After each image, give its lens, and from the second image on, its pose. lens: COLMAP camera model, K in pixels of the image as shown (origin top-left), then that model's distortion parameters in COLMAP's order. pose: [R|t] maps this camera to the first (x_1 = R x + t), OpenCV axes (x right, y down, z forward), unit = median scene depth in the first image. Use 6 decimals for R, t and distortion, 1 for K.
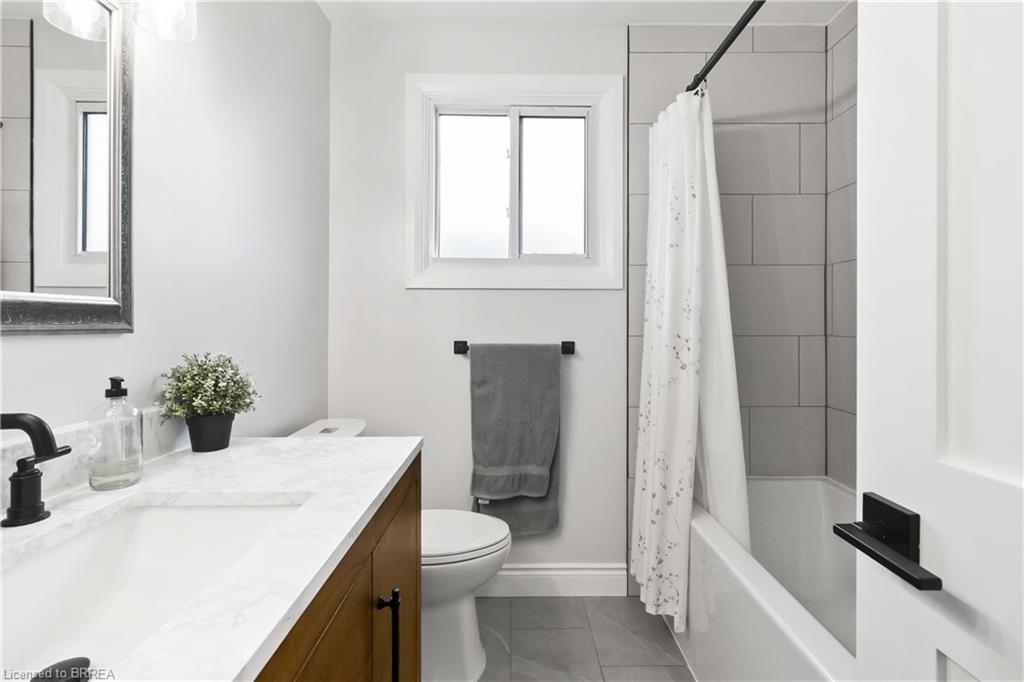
lens RADIAL K [[472.7, 0, 510.8], [0, 472.7, 327.4], [0, 0, 1]] dist [0.002180, -0.000449]
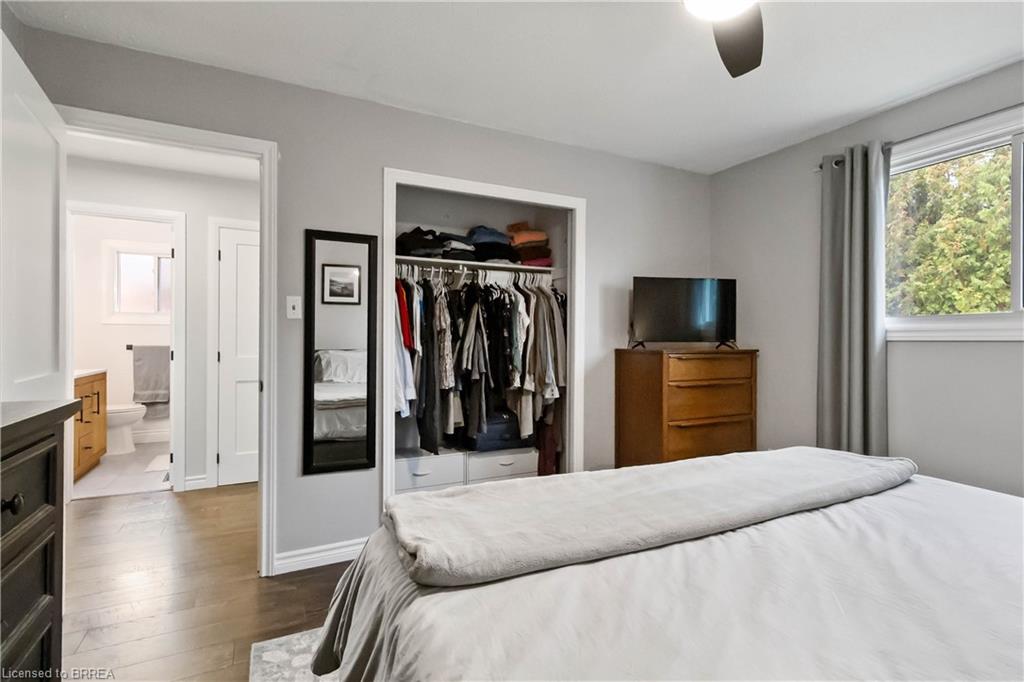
lens RADIAL K [[472.7, 0, 502.9], [0, 472.7, 345.0], [0, 0, 1]] dist [0.002180, -0.000449]
pose [[0.887733, 0.000582, 0.460358, 0.631282], [0.002369, 0.999980, -0.005833, 0.061498], [-0.460353, 0.006269, 0.887714, -2.736452]]
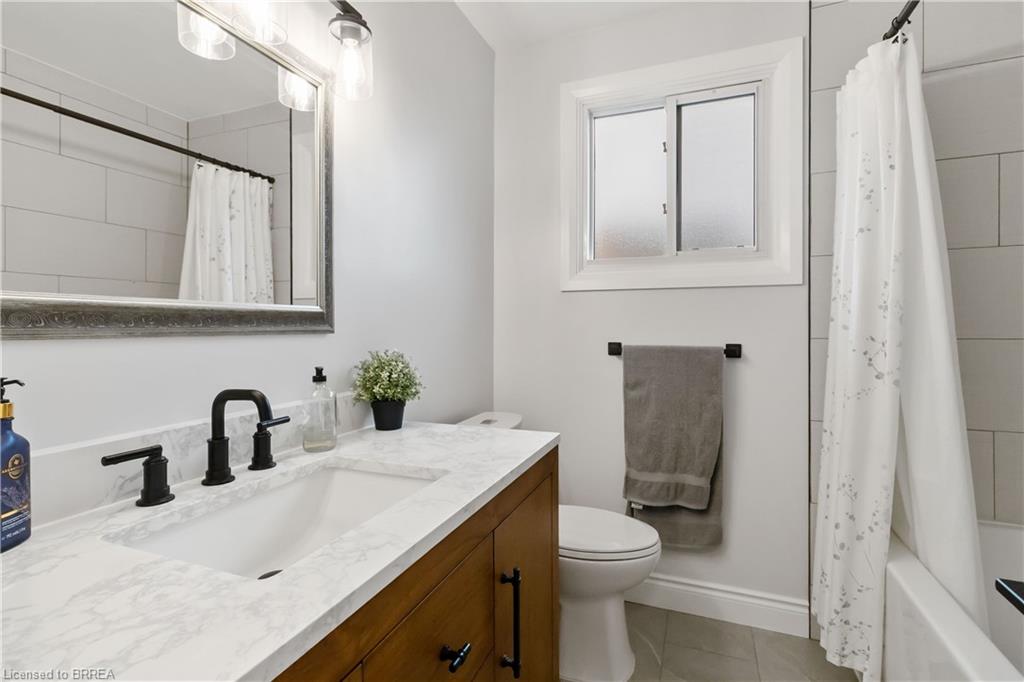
lens RADIAL K [[472.7, 0, 510.6], [0, 472.7, 332.1], [0, 0, 1]] dist [0.002180, -0.000449]
pose [[0.926949, 0.000345, -0.375187, 0.078918], [0.001829, 0.999984, 0.005438, 0.001266], [0.375183, -0.005727, 0.926933, -0.007262]]
